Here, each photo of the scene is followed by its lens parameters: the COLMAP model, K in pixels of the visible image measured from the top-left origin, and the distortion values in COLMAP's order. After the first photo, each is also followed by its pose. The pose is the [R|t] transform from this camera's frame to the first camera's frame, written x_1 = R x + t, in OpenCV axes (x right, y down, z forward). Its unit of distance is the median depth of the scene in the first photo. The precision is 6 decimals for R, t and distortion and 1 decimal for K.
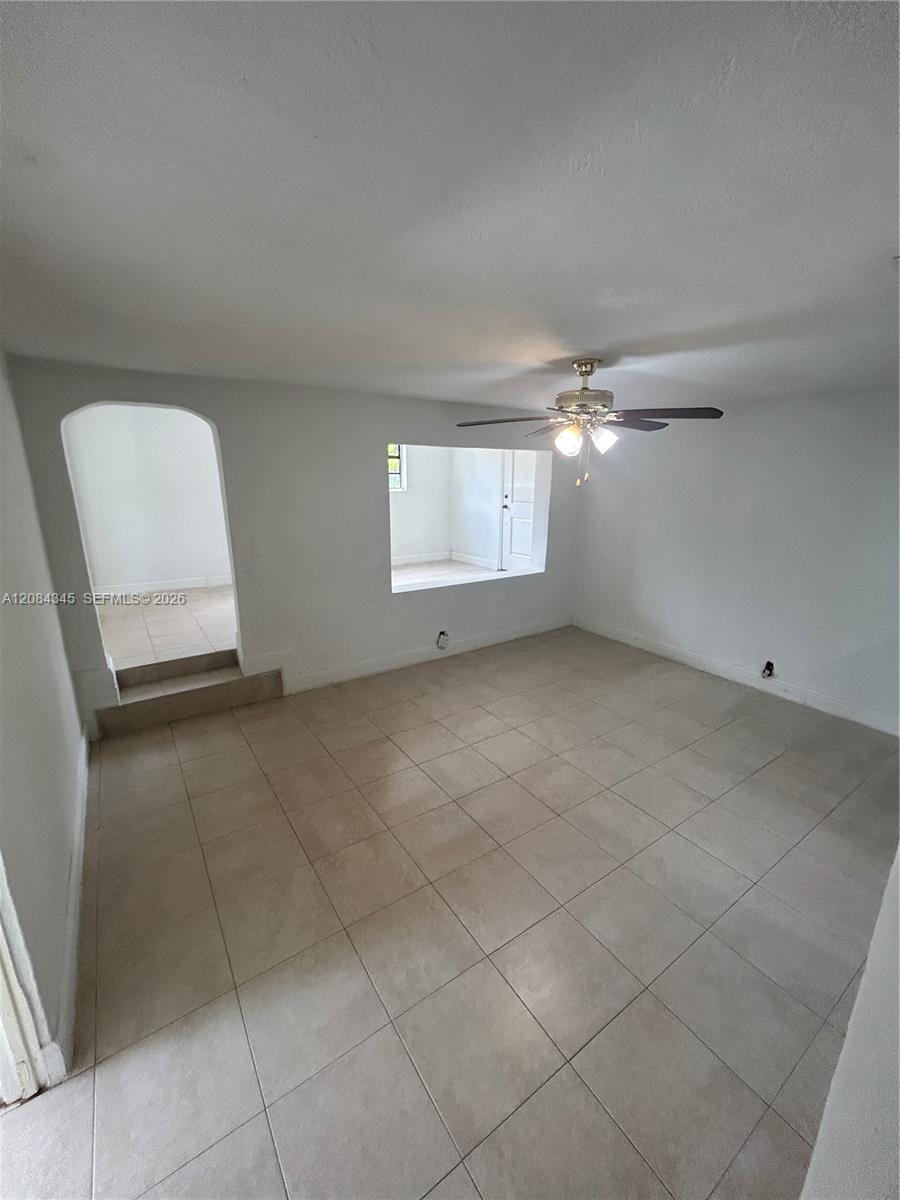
lens RADIAL K [[486.0, 0, 452.6], [0, 486.0, 599.4], [0, 0, 1]] dist [-0.000998, 0.000898]
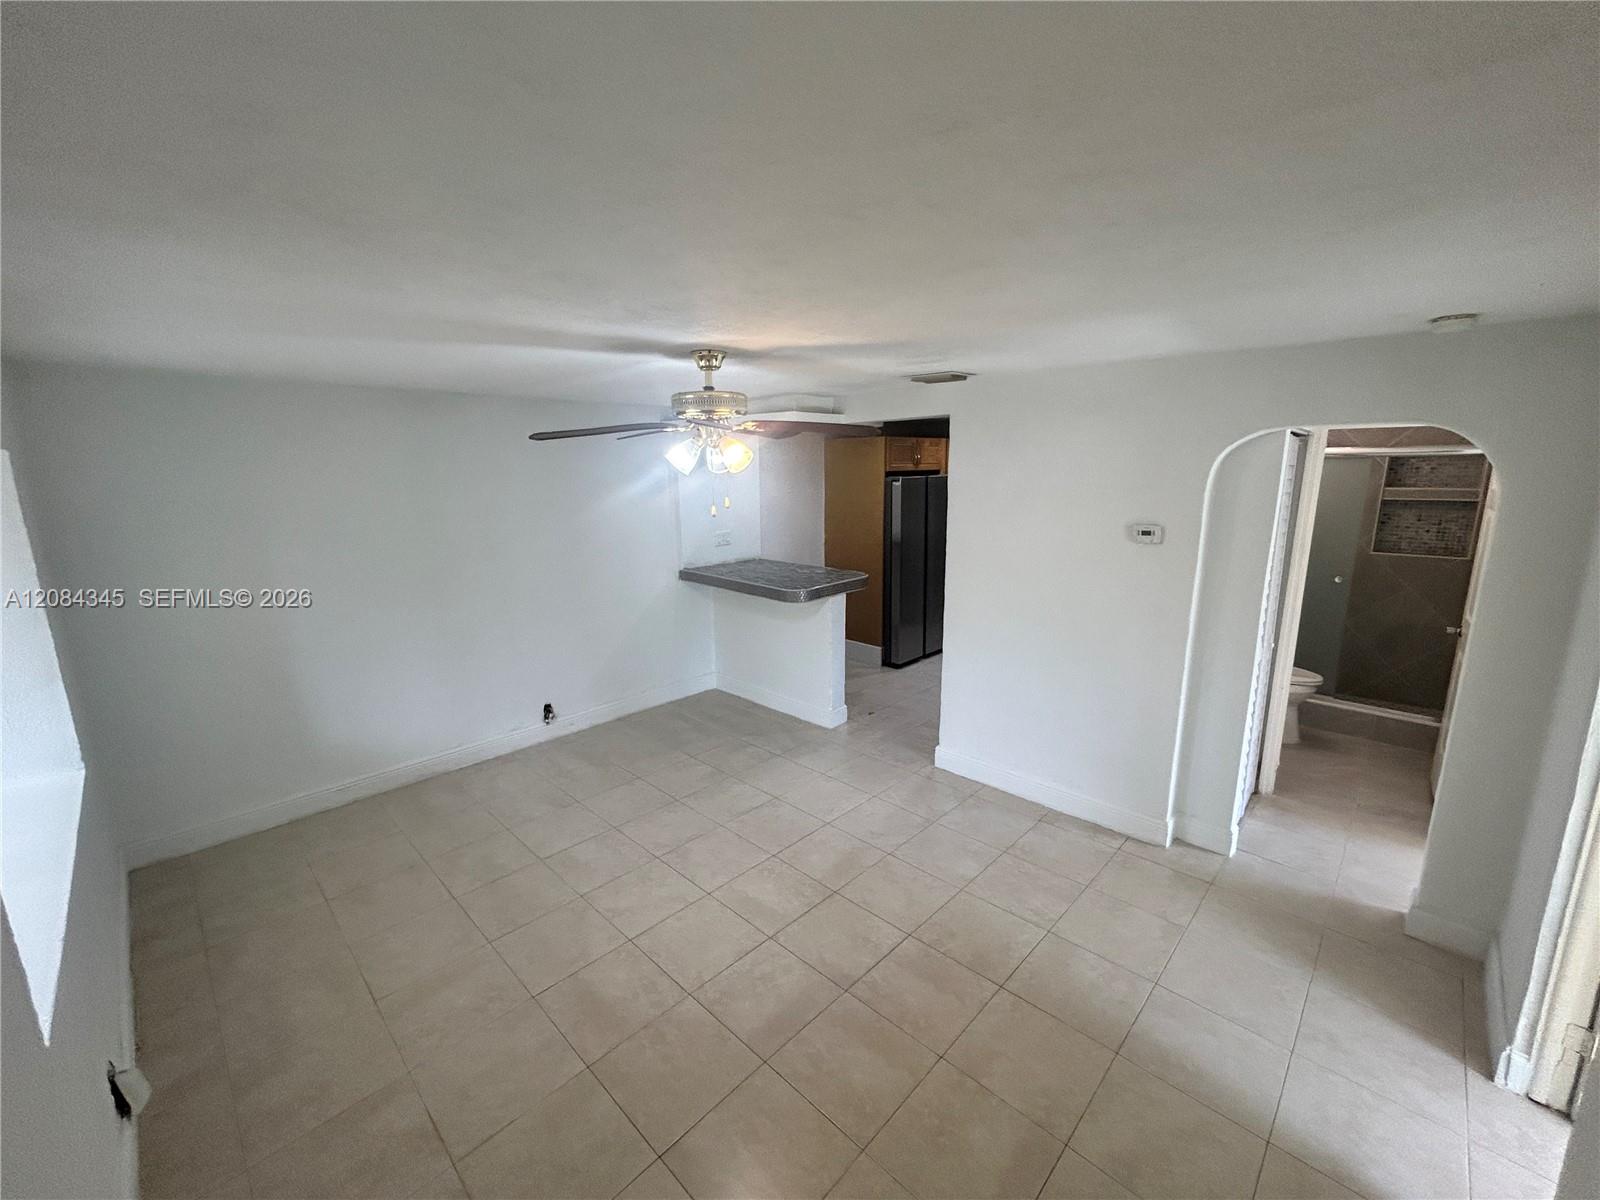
lens RADIAL K [[648.0, 0, 798.7], [0, 648.0, 600.2], [0, 0, 1]] dist [-0.000998, 0.000898]
pose [[-0.192573, -0.210278, 0.958488, -0.695414], [0.263019, 0.929968, 0.256865, -0.312829], [-0.945377, 0.301566, -0.123779, 0.976945]]
